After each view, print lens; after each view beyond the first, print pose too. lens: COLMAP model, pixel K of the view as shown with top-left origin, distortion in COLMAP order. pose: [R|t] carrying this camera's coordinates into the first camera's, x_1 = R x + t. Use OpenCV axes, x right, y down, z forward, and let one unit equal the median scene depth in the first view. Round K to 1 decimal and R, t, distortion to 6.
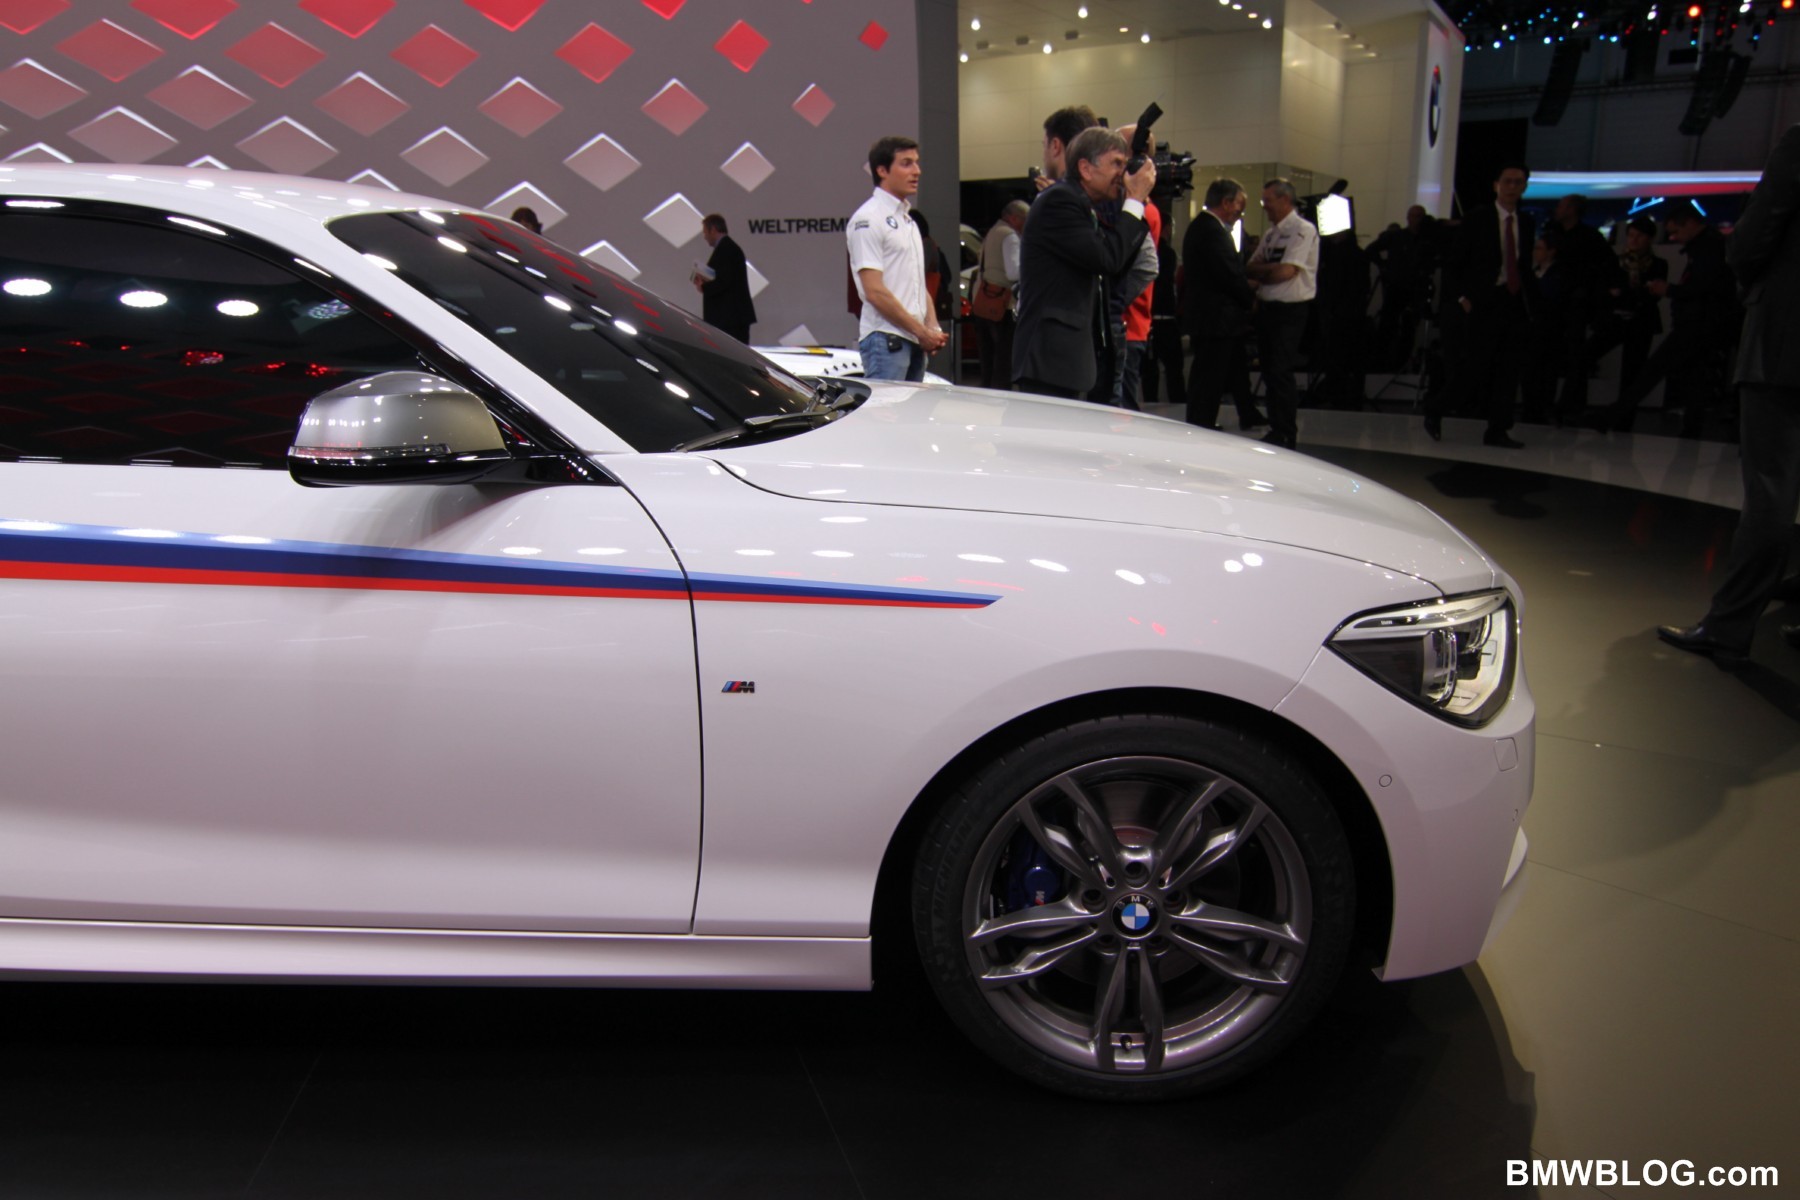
lens RADIAL K [[1287.4, 0, 895.6], [0, 1287.4, 609.1], [0, 0, 1]] dist [0.007198, -0.024191]
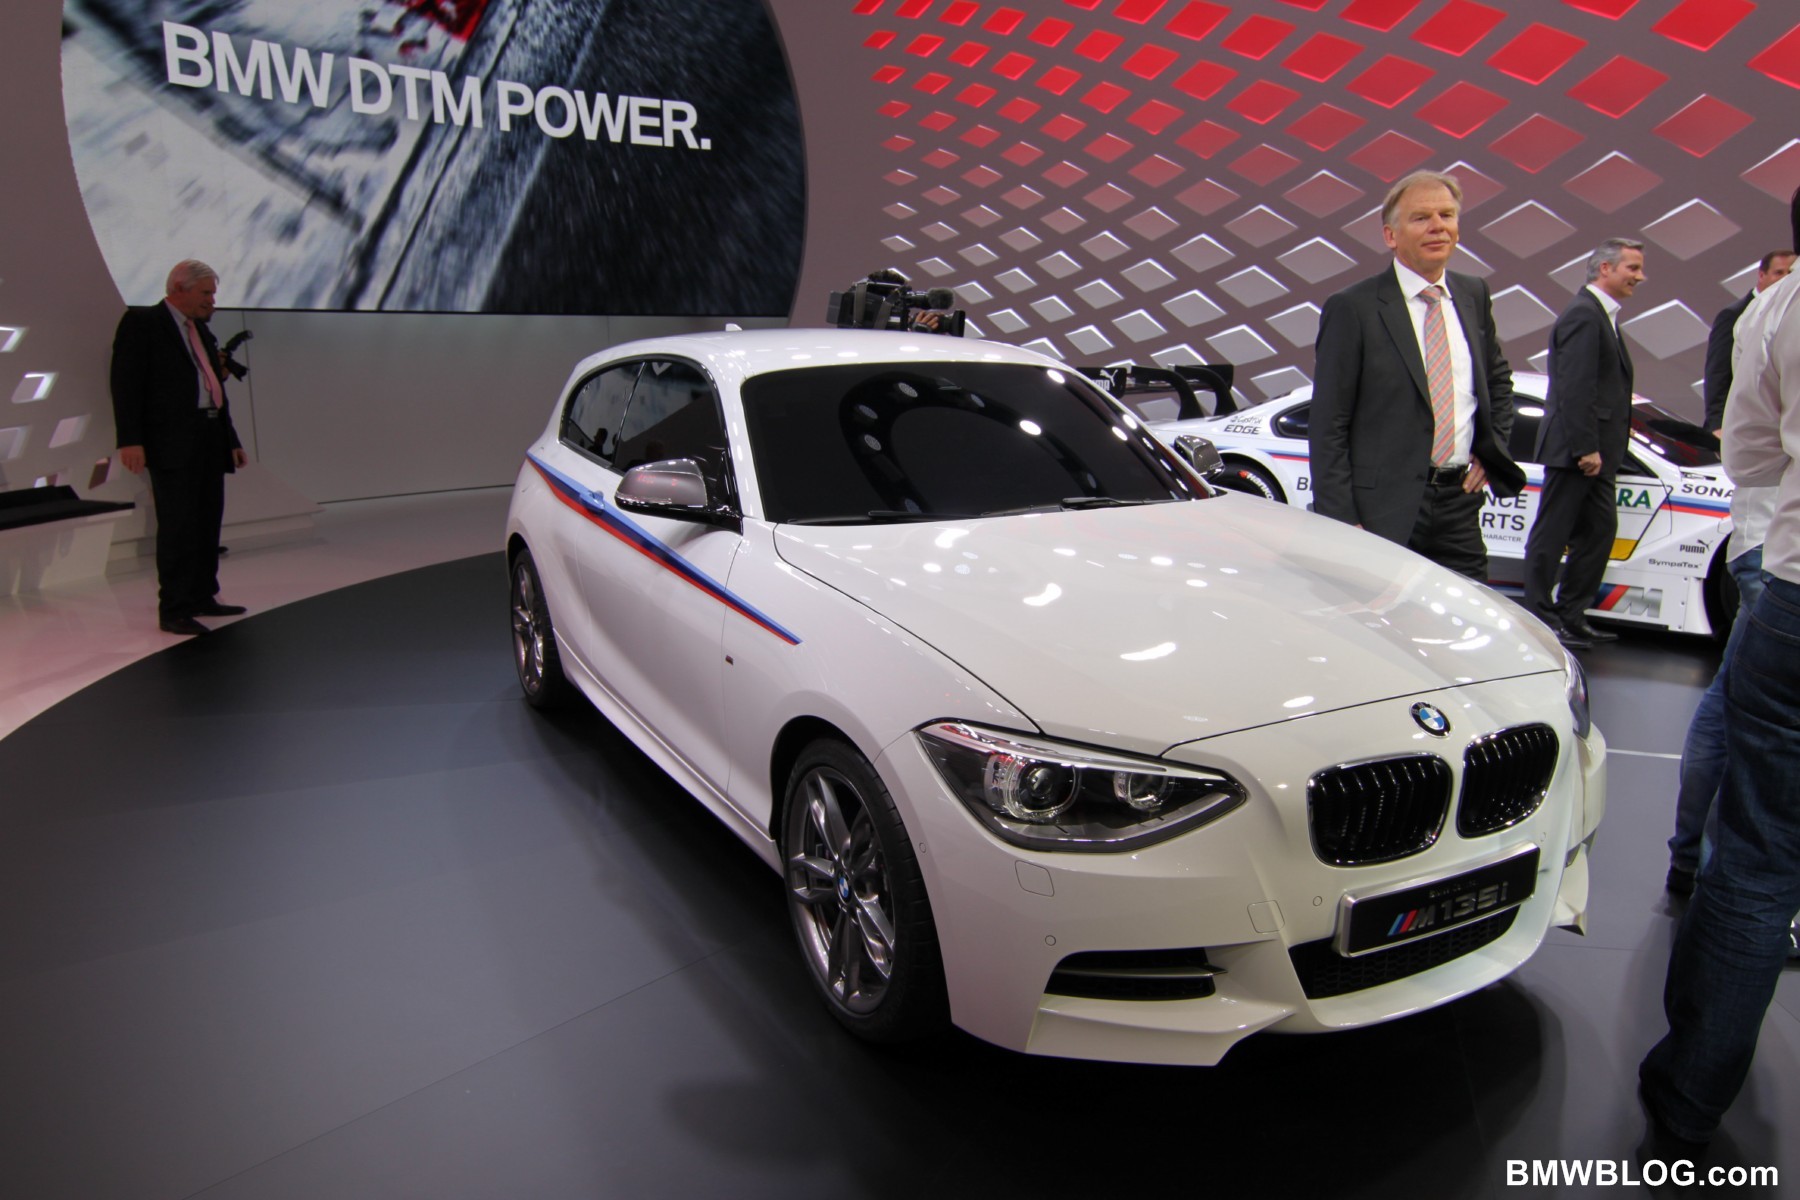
lens RADIAL K [[1287.4, 0, 892.8], [0, 1287.4, 609.3], [0, 0, 1]] dist [0.007198, -0.024191]
pose [[0.504913, 0.198908, -0.839939, 1.321293], [-0.227452, 0.969355, 0.092827, -0.199141], [0.832663, 0.144176, 0.534682, 0.237021]]
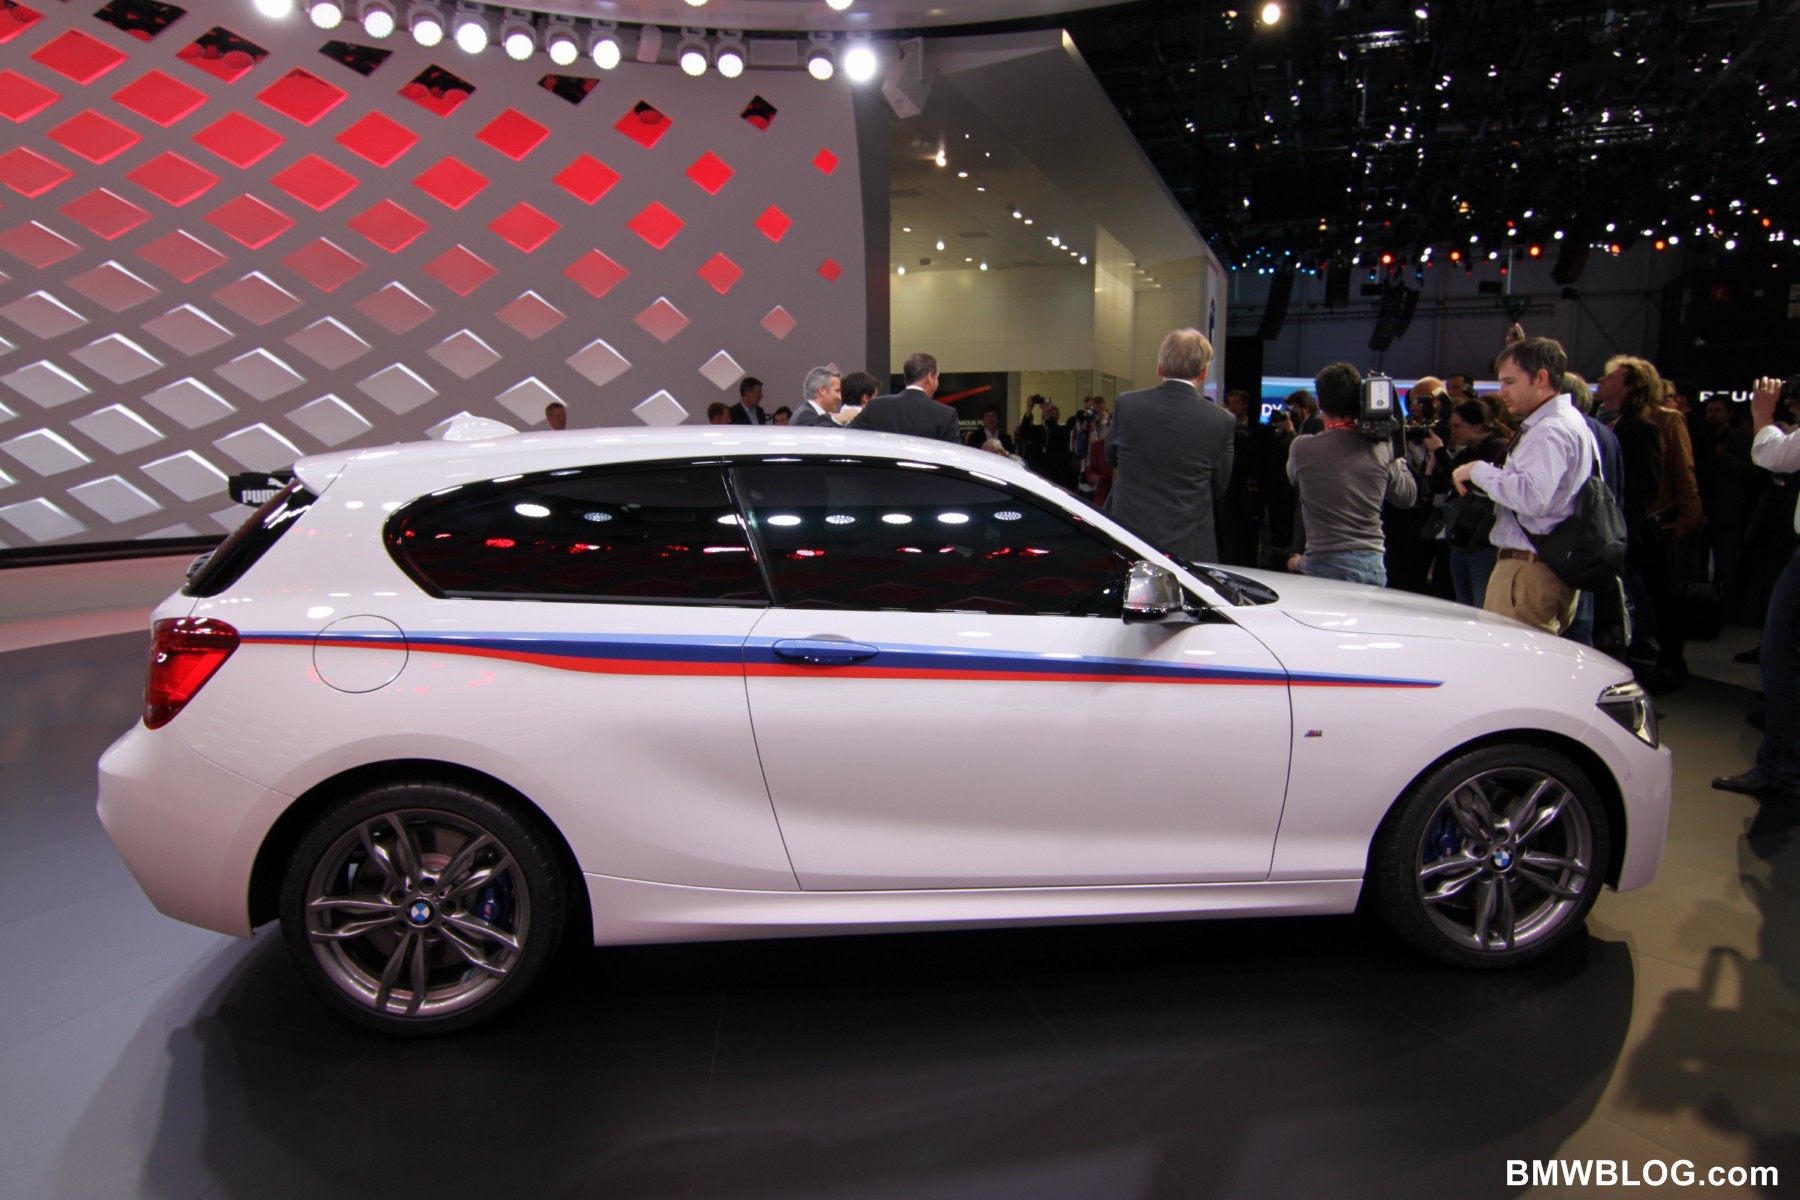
lens RADIAL K [[1193.7, 0, 900.6], [0, 1193.7, 604.5], [0, 0, 1]] dist [0.004150, -0.019318]
pose [[0.985664, -0.002323, 0.168702, -0.915052], [0.023128, 0.992327, -0.121462, 0.066389], [-0.167125, 0.123623, 0.978155, -0.536806]]
